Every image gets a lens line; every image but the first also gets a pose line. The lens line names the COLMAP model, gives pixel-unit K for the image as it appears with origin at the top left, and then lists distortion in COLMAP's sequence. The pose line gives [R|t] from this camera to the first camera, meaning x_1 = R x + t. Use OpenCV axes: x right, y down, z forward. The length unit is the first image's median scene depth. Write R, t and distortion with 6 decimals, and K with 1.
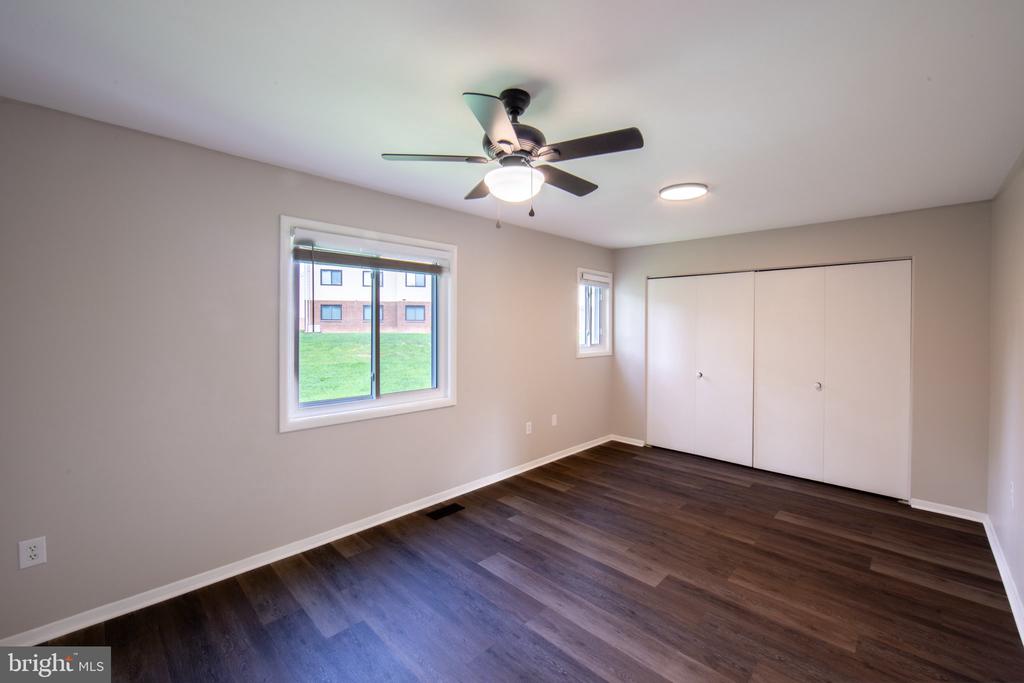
lens RADIAL K [[416.5, 0, 531.4], [0, 416.5, 329.7], [0, 0, 1]] dist [-0.004622, -0.000250]
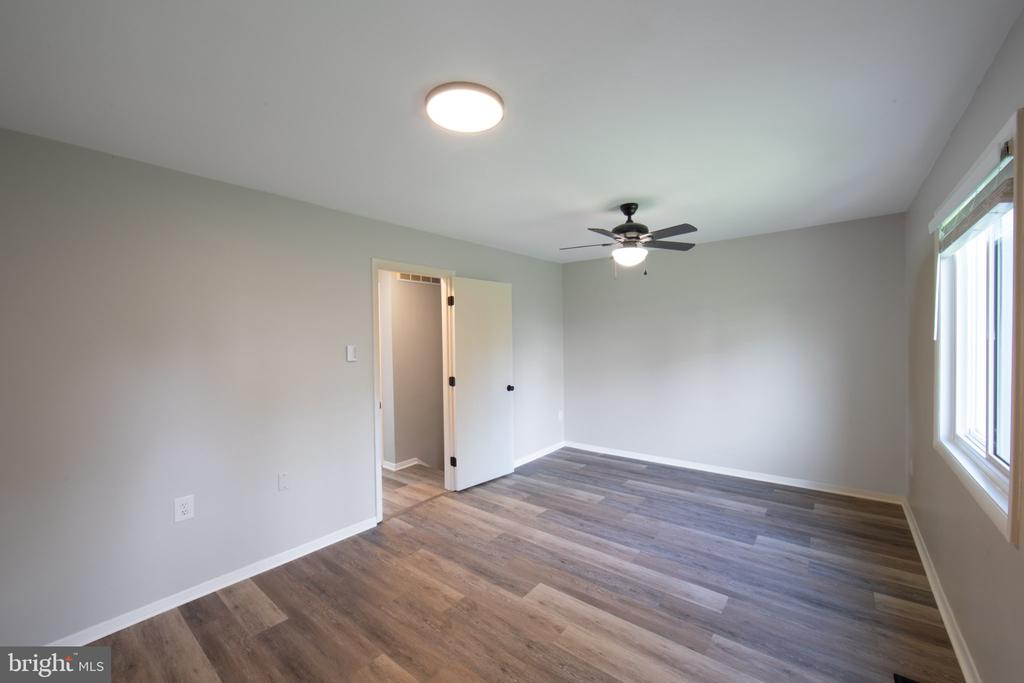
lens RADIAL K [[402.2, 0, 508.1], [0, 402.2, 339.9], [0, 0, 1]] dist [-0.005940, -0.000269]
pose [[-0.998169, 0.009377, -0.059748, 0.367441], [0.008301, 0.999799, 0.018231, -0.016890], [0.059907, 0.017701, -0.998047, 1.697327]]
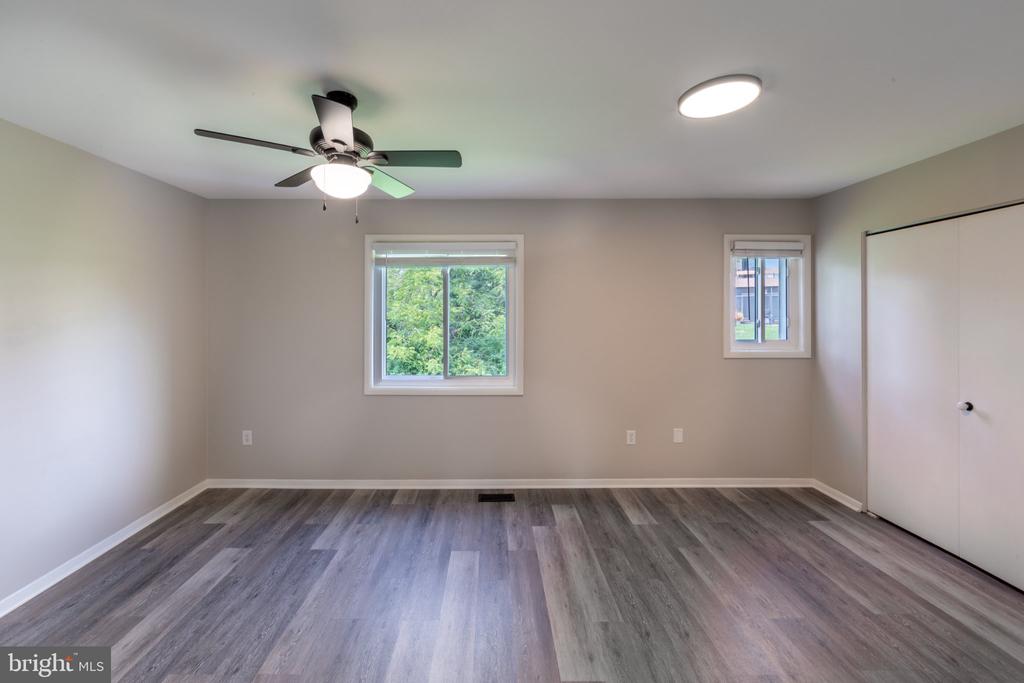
lens RADIAL K [[410.9, 0, 498.9], [0, 410.9, 313.7], [0, 0, 1]] dist [0.000180, -0.000169]
pose [[0.686605, -0.008422, -0.726982, 0.627117], [-0.000952, 0.999922, -0.012483, -0.000978], [0.727030, 0.009264, 0.686543, 0.365607]]
